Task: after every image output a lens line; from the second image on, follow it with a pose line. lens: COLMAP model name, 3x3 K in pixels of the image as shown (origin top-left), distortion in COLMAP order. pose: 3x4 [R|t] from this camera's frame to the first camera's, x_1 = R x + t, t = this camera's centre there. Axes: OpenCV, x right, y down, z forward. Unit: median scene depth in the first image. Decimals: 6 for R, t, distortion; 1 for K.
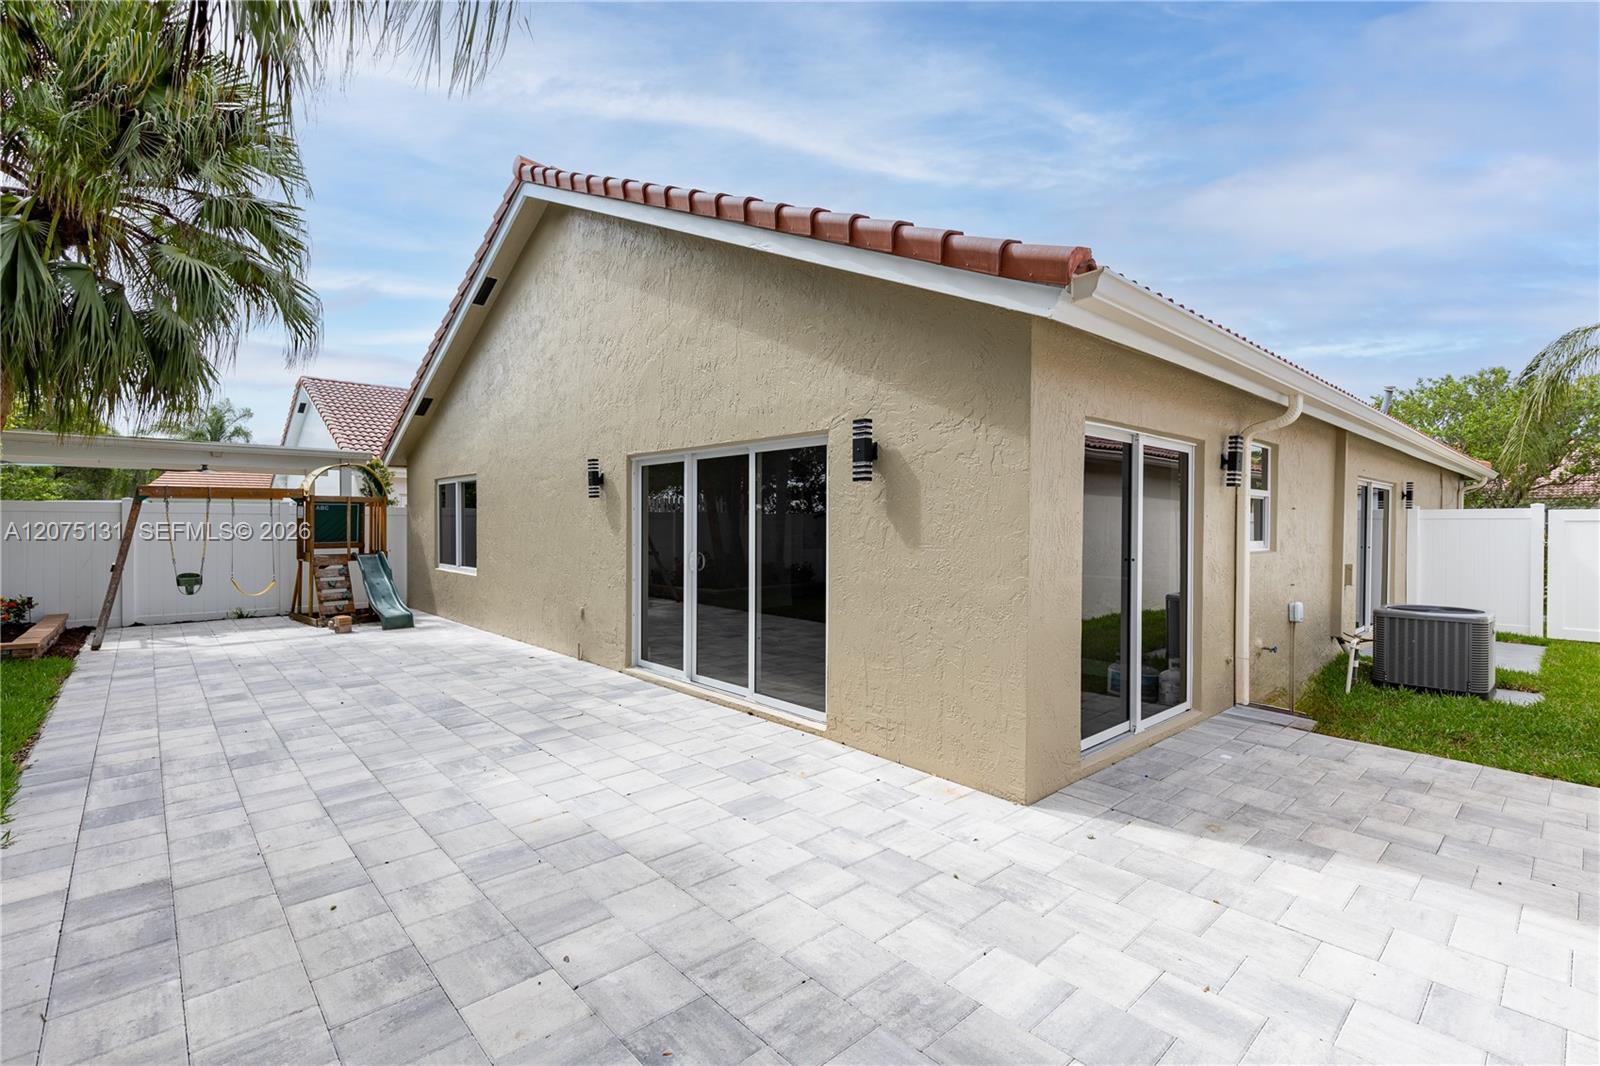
lens RADIAL K [[722.3, 0, 800.8], [0, 722.3, 531.0], [0, 0, 1]] dist [0.007264, -0.001947]
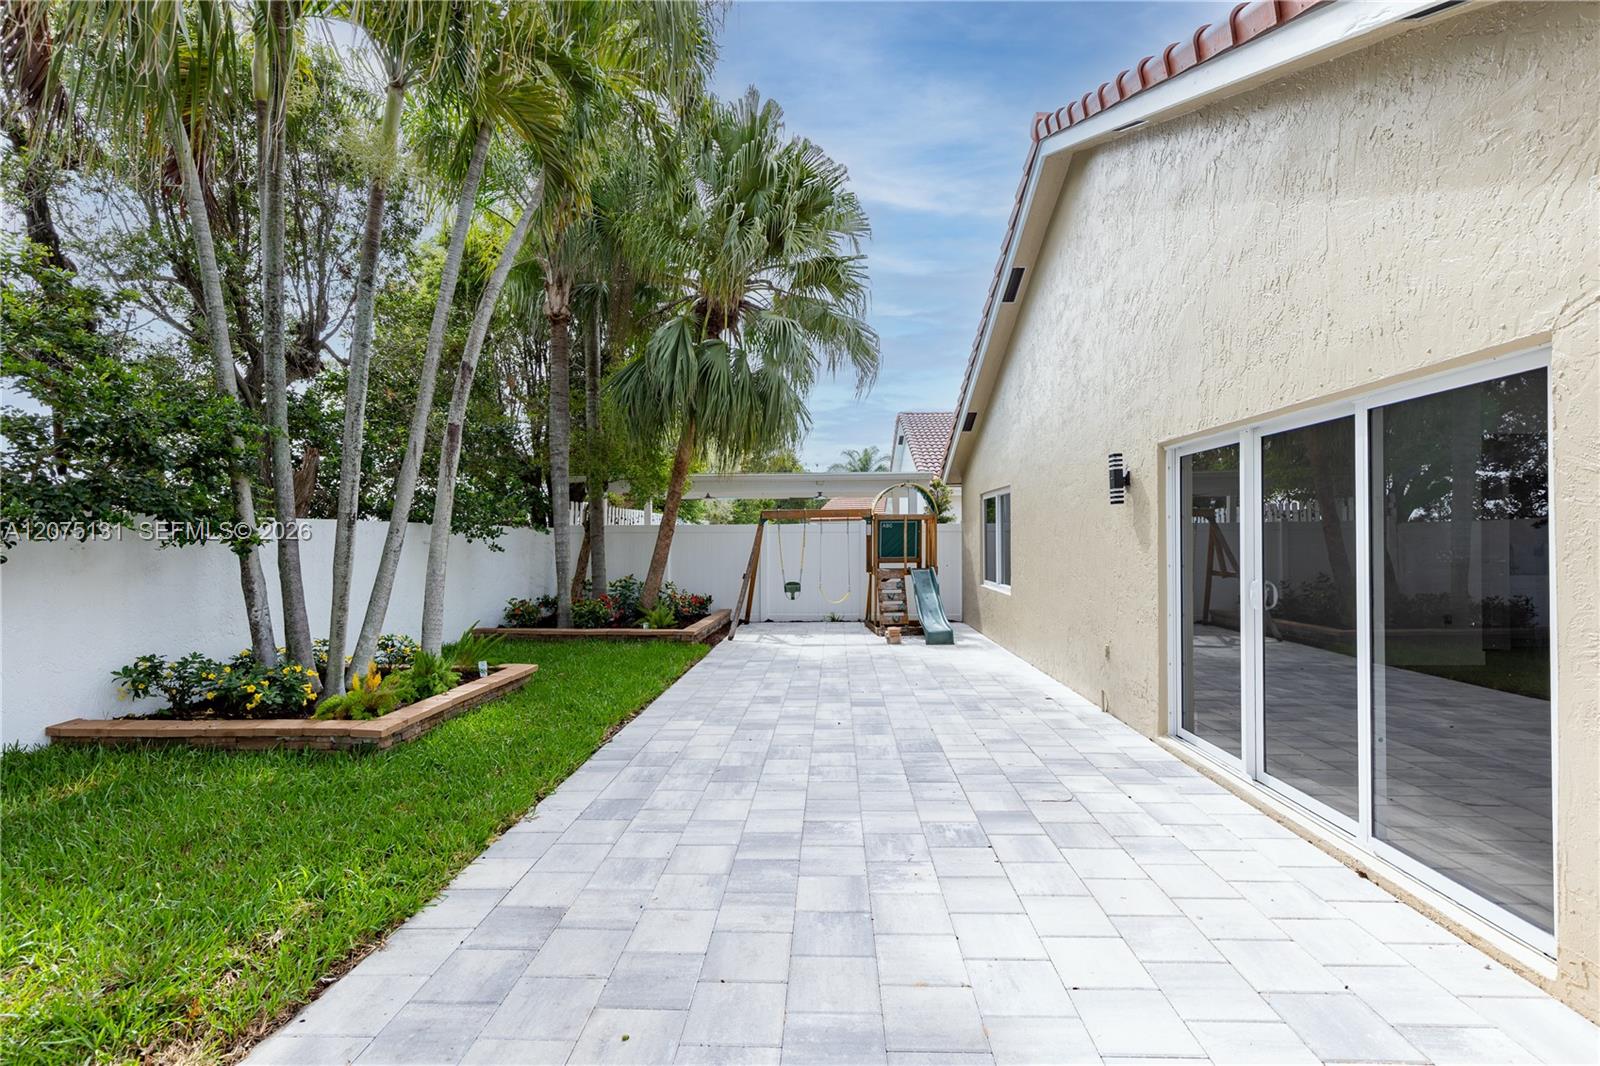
lens RADIAL K [[722.3, 0, 800.9], [0, 722.3, 535.1], [0, 0, 1]] dist [0.007264, -0.001947]
pose [[0.712940, -0.011181, -0.701135, 0.013468], [0.000399, 0.999879, -0.015539, -0.001240], [0.701225, 0.010799, 0.712859, 0.221197]]
